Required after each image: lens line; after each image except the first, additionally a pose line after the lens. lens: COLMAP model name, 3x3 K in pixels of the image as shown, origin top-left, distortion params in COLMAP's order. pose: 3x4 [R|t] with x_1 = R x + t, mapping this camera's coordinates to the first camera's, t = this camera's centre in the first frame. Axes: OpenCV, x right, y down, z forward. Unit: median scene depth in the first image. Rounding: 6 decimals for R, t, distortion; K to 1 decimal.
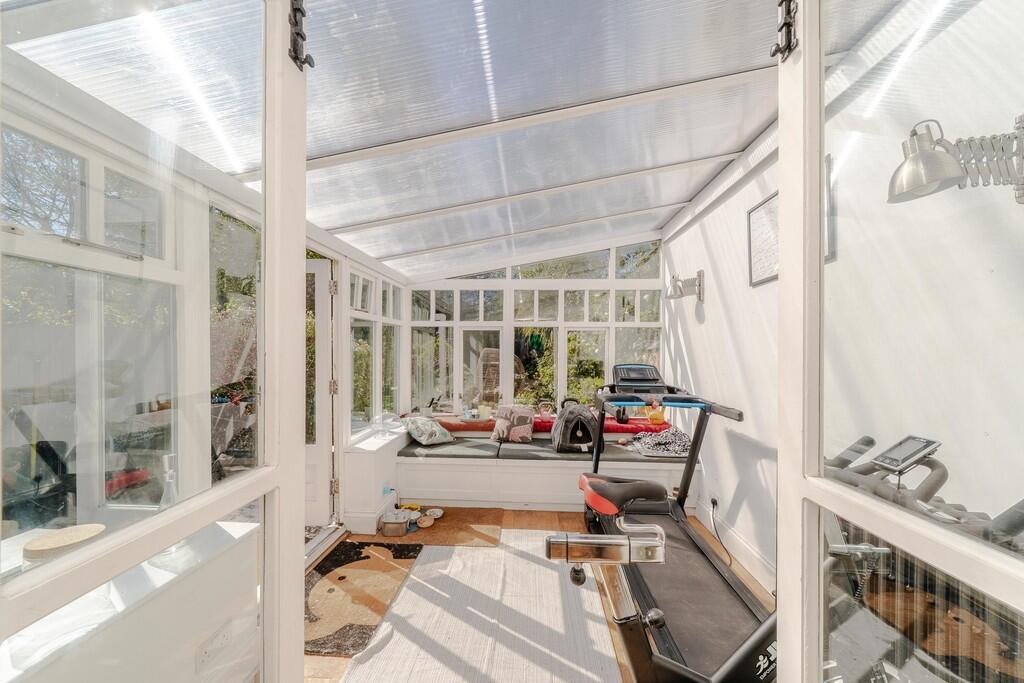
lens RADIAL K [[347.3, 0, 515.3], [0, 347.3, 341.4], [0, 0, 1]] dist [-0.003190, -0.000195]
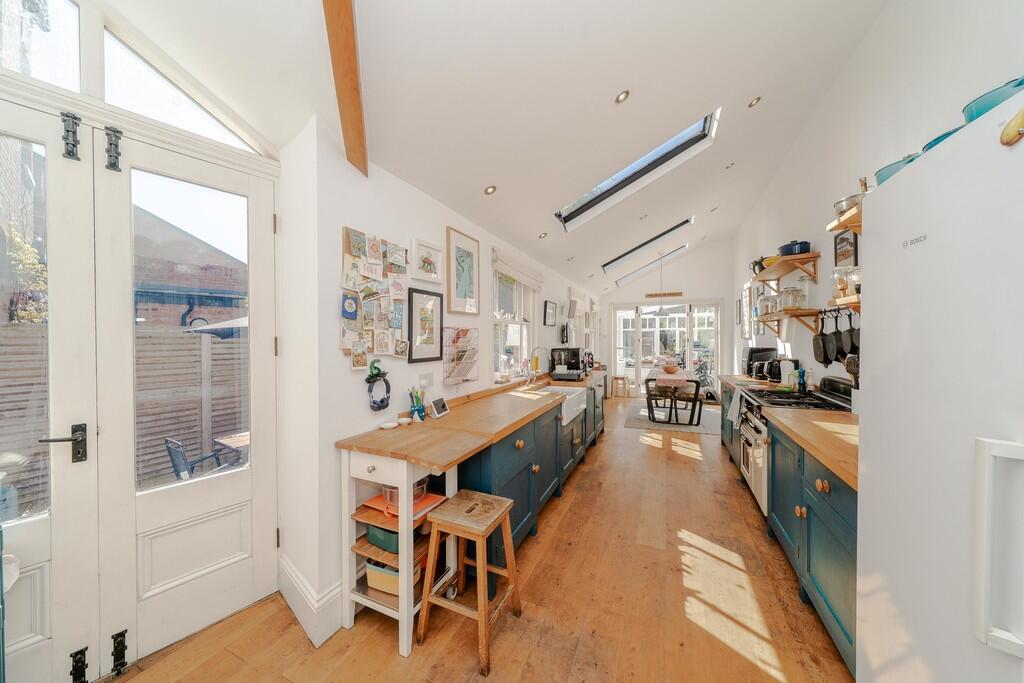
lens RADIAL K [[347.3, 0, 509.2], [0, 347.3, 342.3], [0, 0, 1]] dist [-0.003190, -0.000195]
pose [[0.916160, -0.007854, -0.400736, 0.006735], [0.013687, 0.999838, 0.011695, 0.009425], [0.400579, -0.016199, 0.916119, -2.242129]]
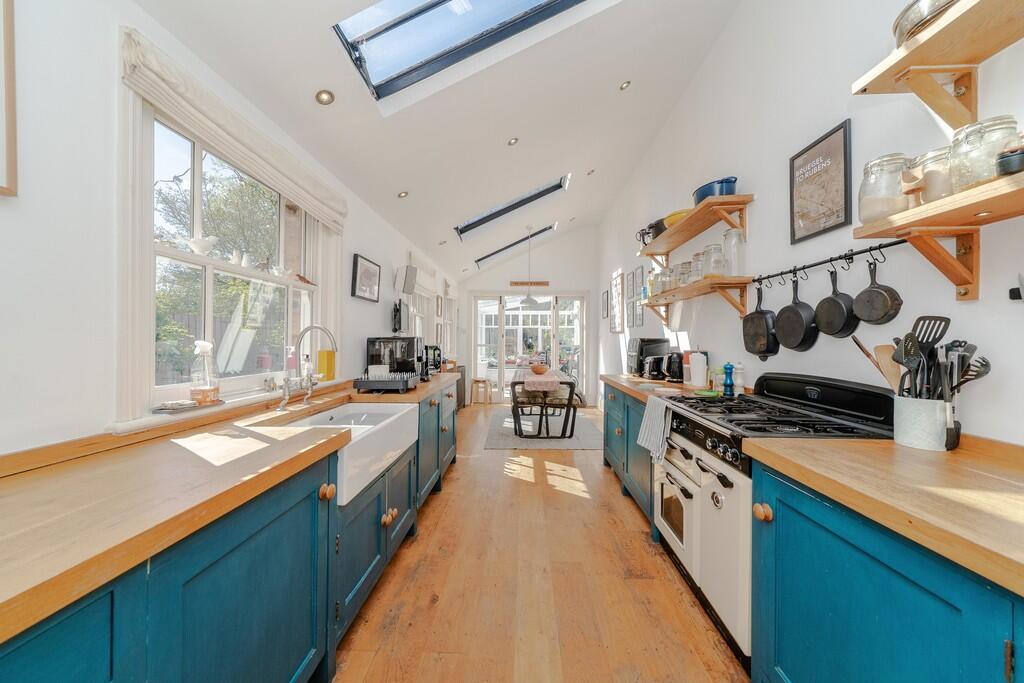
lens RADIAL K [[347.3, 0, 508.7], [0, 347.3, 340.7], [0, 0, 1]] dist [-0.003190, -0.000195]
pose [[0.999512, -0.001383, -0.031216, -0.028176], [0.001479, 0.999994, 0.003070, 0.051882], [0.031211, -0.003115, 0.999508, -1.790500]]
